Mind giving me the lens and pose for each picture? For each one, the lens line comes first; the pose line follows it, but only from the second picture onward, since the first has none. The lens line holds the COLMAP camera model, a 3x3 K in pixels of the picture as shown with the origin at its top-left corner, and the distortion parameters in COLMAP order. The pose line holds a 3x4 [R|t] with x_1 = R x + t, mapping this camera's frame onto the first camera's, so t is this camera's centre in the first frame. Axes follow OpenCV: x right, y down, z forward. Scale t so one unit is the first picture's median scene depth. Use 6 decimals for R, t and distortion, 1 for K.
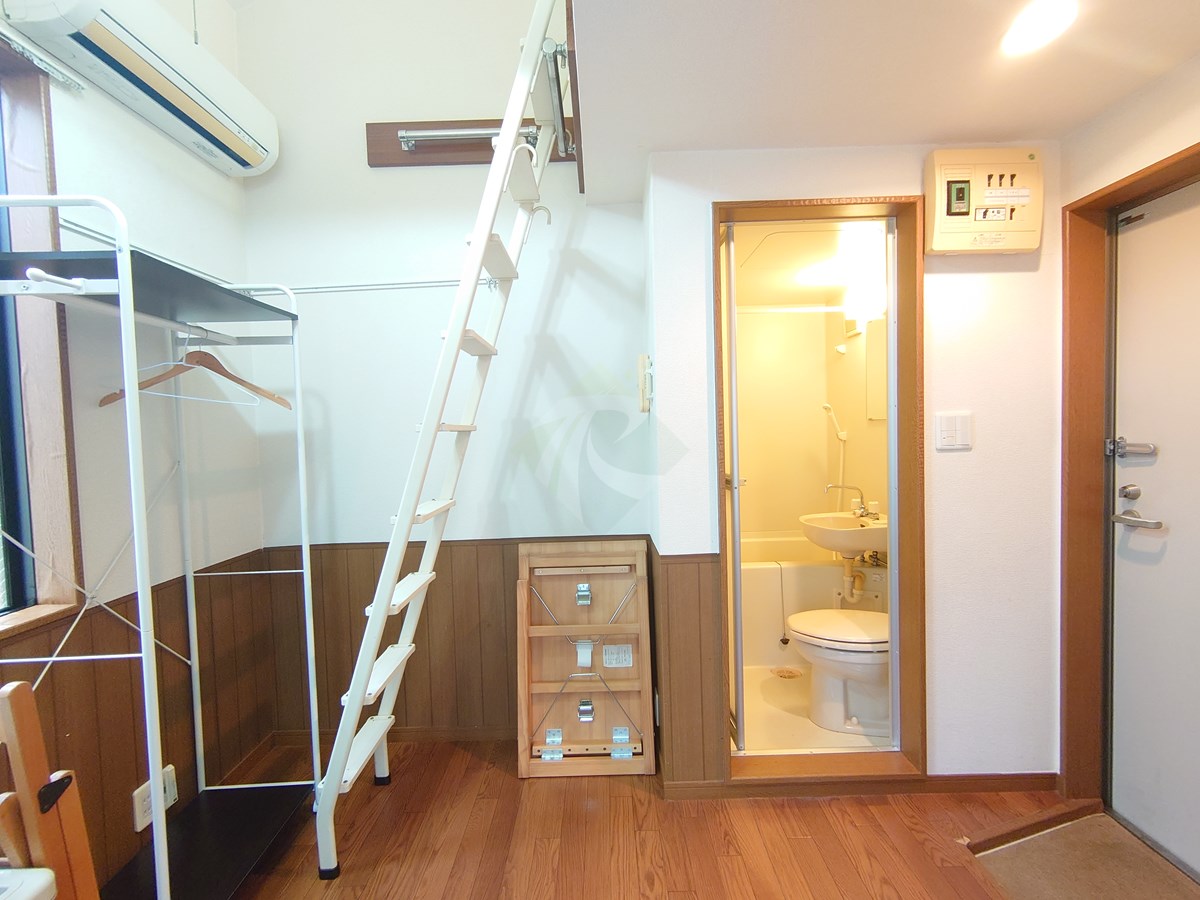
lens RADIAL K [[519.2, 0, 596.1], [0, 519.2, 449.0], [0, 0, 1]] dist [0.001474, -0.000222]
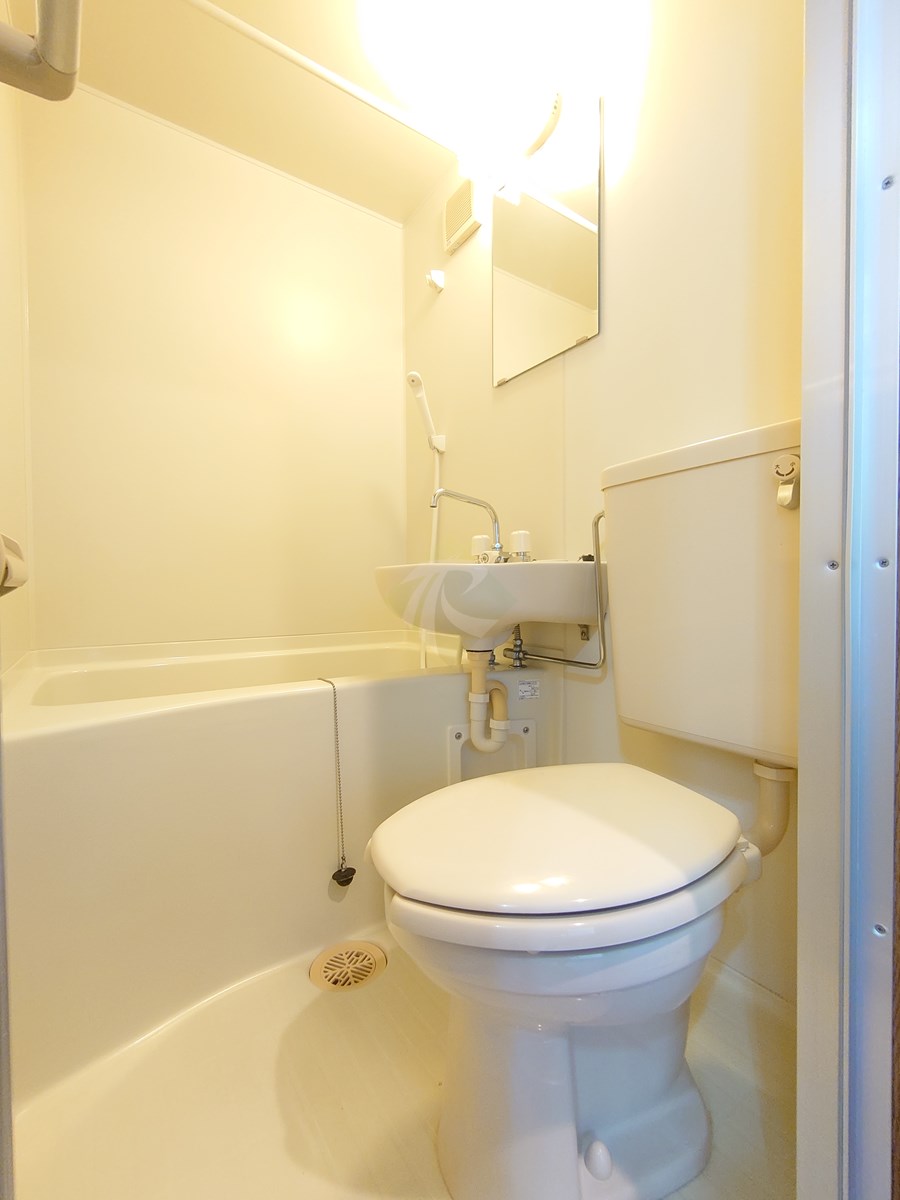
lens RADIAL K [[519.2, 0, 456.7], [0, 519.2, 603.0], [0, 0, 1]] dist [0.001474, -0.000222]
pose [[0.817938, 0.011151, 0.575199, 0.321045], [0.004645, 0.999652, -0.025984, 0.272335], [-0.575288, 0.023925, 0.817601, 0.977123]]
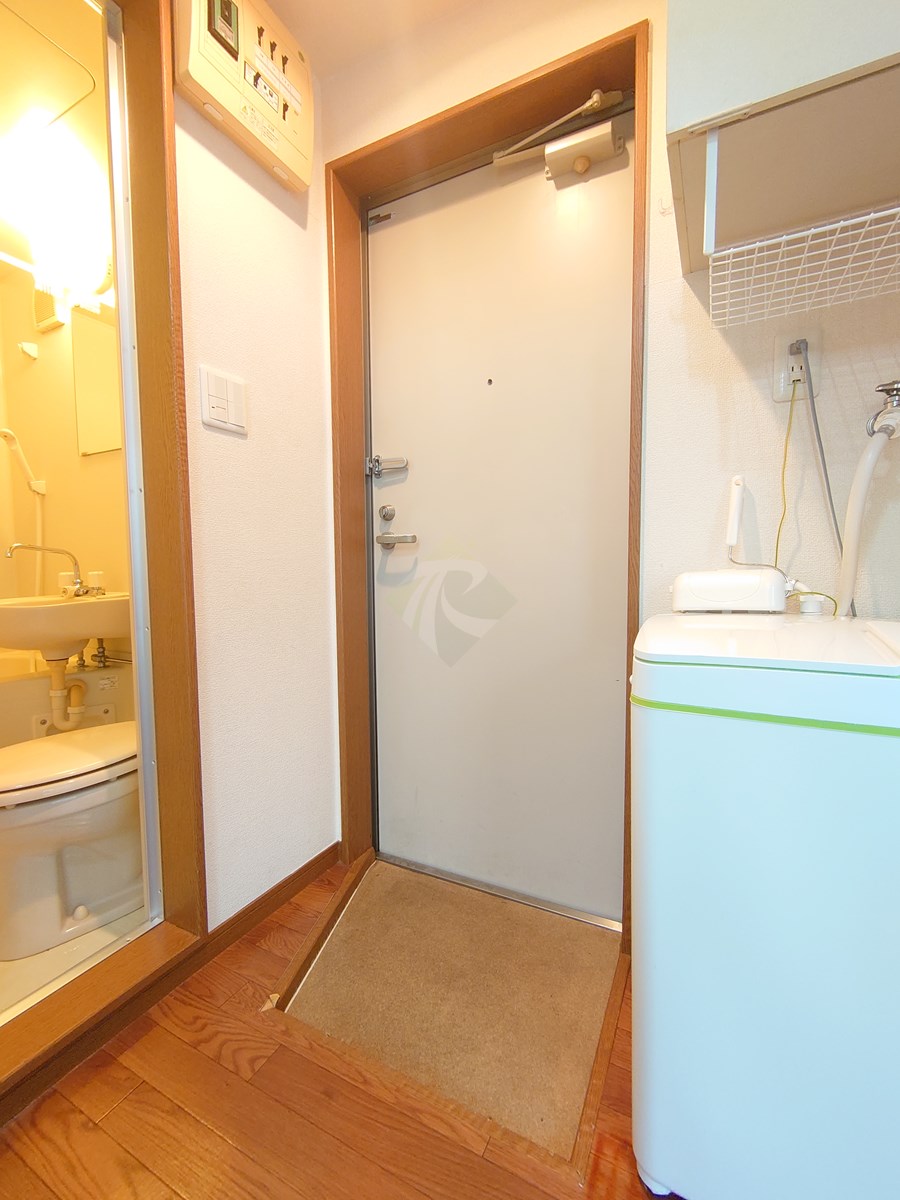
lens RADIAL K [[519.2, 0, 454.0], [0, 519.2, 600.7], [0, 0, 1]] dist [0.001474, -0.000222]
pose [[0.445525, -0.030548, 0.894748, 0.210713], [0.031203, 0.999340, 0.018582, 0.214000], [-0.894726, 0.019640, 0.446184, 0.436309]]
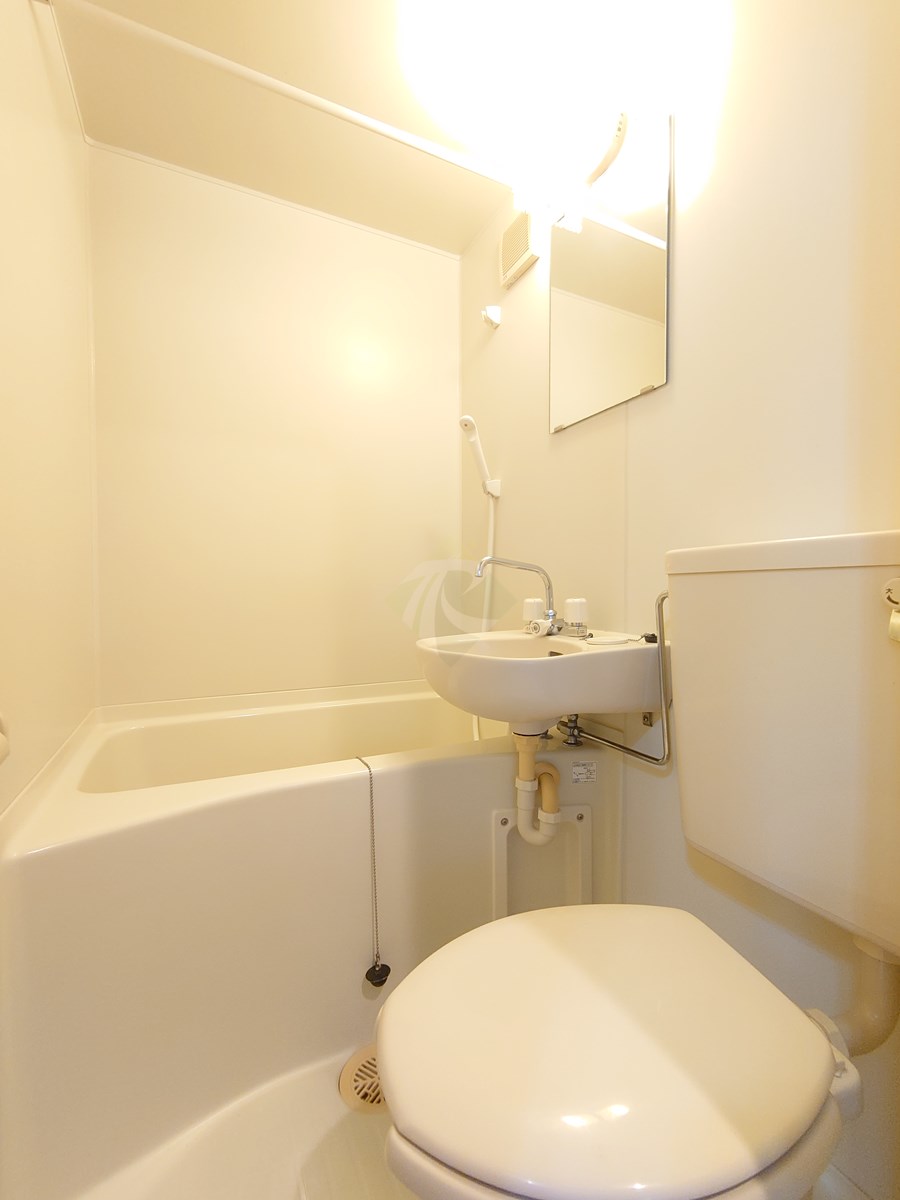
lens RADIAL K [[519.2, 0, 455.1], [0, 519.2, 602.2], [0, 0, 1]] dist [0.001474, -0.000222]
pose [[0.890543, 0.018448, 0.454525, 0.373135], [-0.008172, 0.999665, -0.024563, 0.176028], [-0.454825, 0.018161, 0.890395, 0.998401]]
